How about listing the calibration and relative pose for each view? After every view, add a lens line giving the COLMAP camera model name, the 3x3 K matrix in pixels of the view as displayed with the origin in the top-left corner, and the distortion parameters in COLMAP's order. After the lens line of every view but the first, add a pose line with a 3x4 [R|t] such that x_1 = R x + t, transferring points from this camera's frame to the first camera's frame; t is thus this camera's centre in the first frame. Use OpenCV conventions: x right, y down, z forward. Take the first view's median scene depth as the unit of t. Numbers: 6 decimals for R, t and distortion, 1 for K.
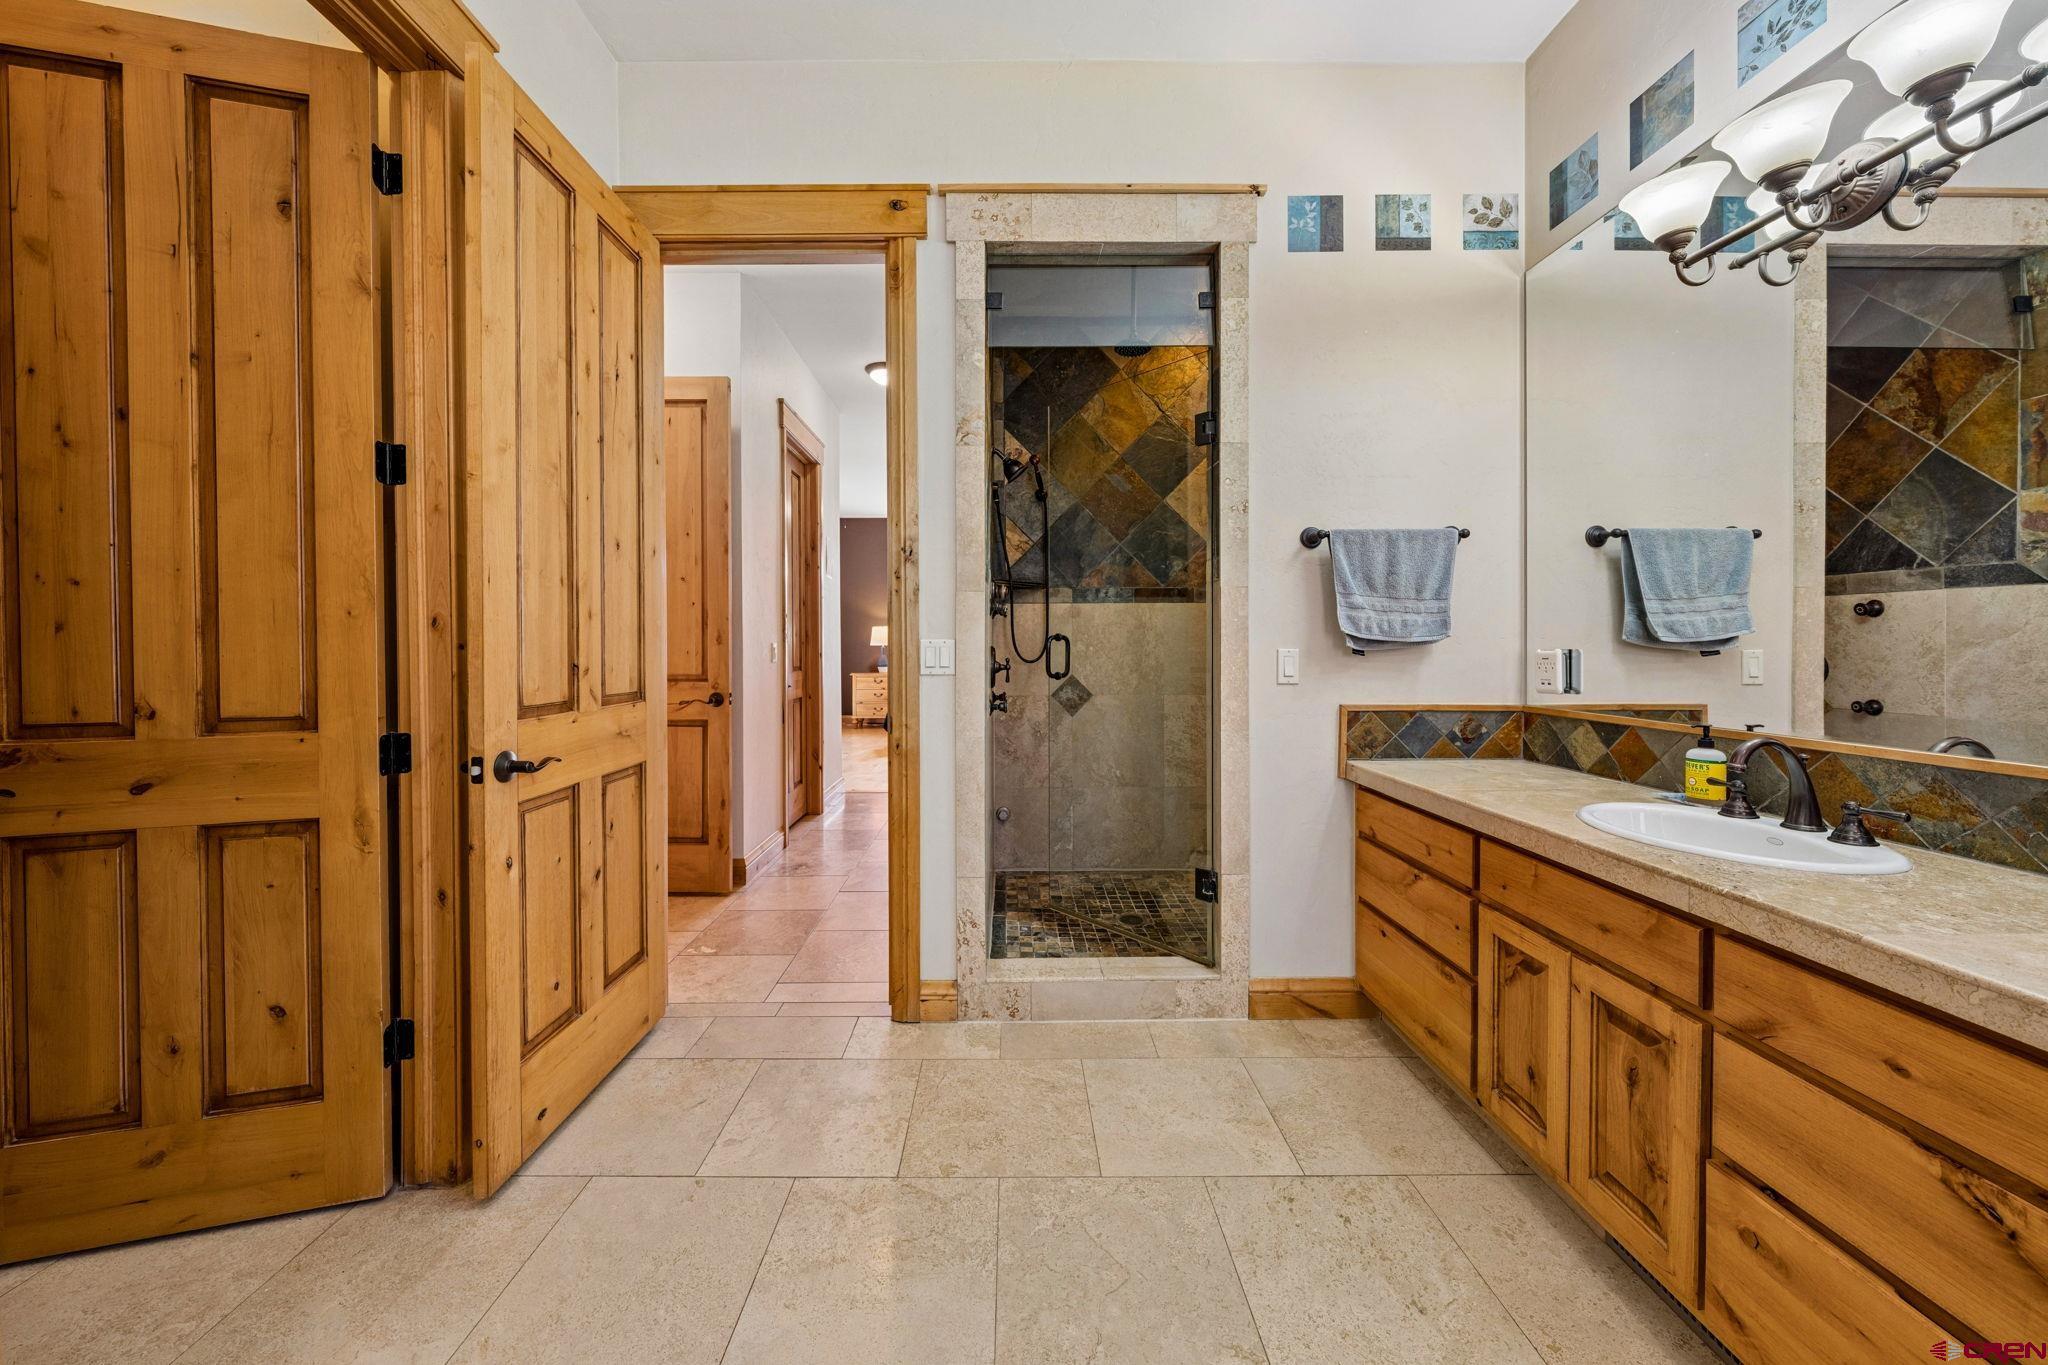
lens RADIAL K [[981.5, 0, 1023.0], [0, 981.5, 660.2], [0, 0, 1]] dist [-0.001809, -0.000238]
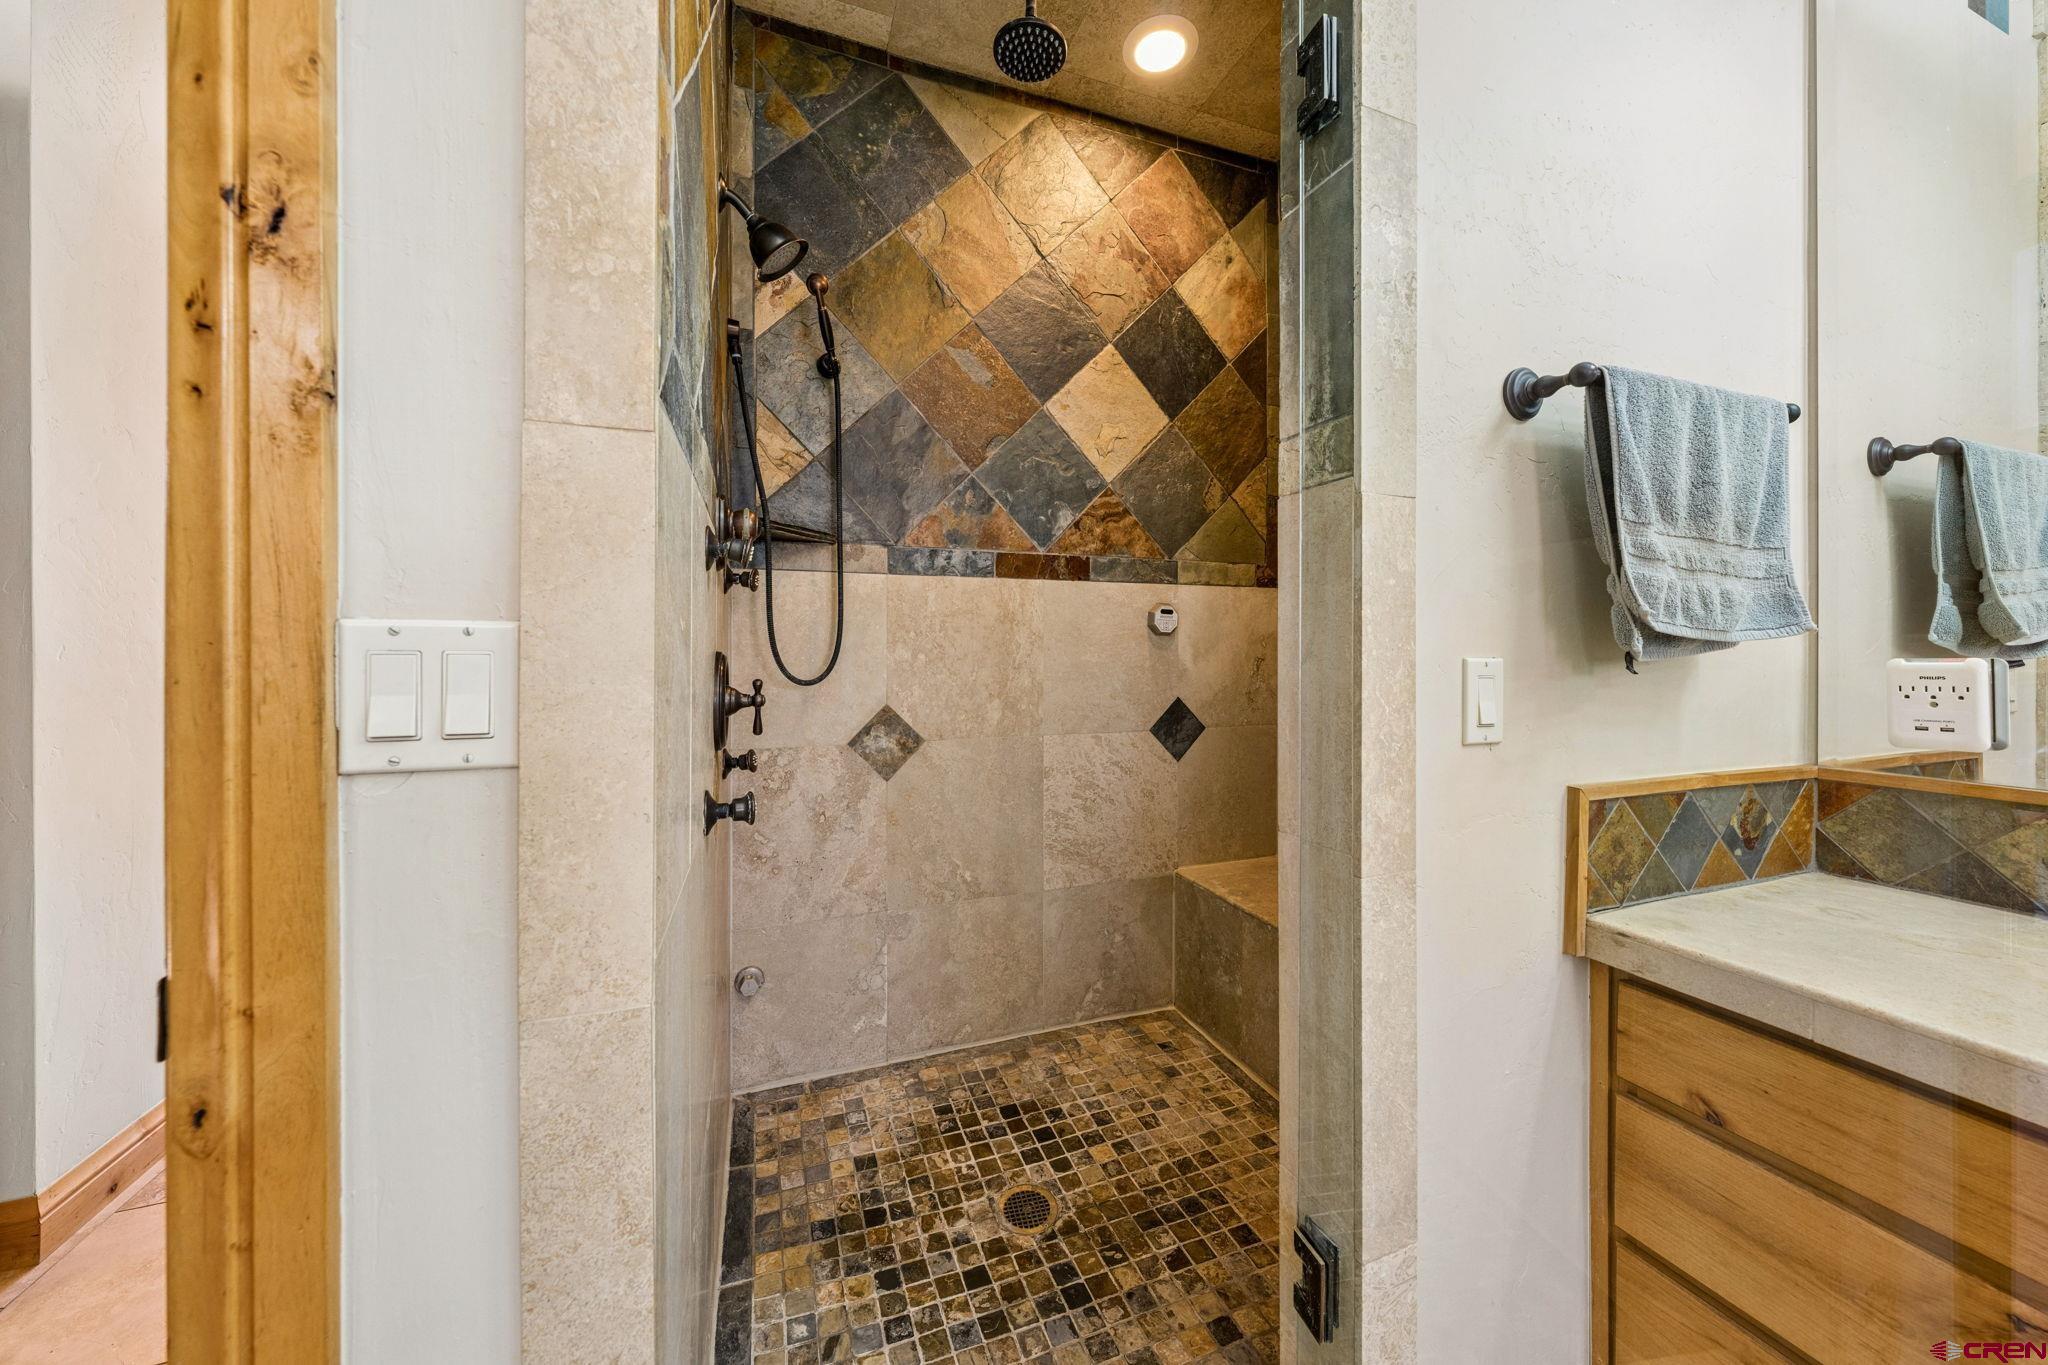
lens RADIAL K [[706.5, 0, 1028.3], [0, 706.5, 651.8], [0, 0, 1]] dist [0.001906, 0.000038]
pose [[0.944808, 0.001610, 0.327621, -0.004506], [0.004356, 0.999838, -0.017475, -0.007656], [-0.327596, 0.017937, 0.944648, 0.606334]]
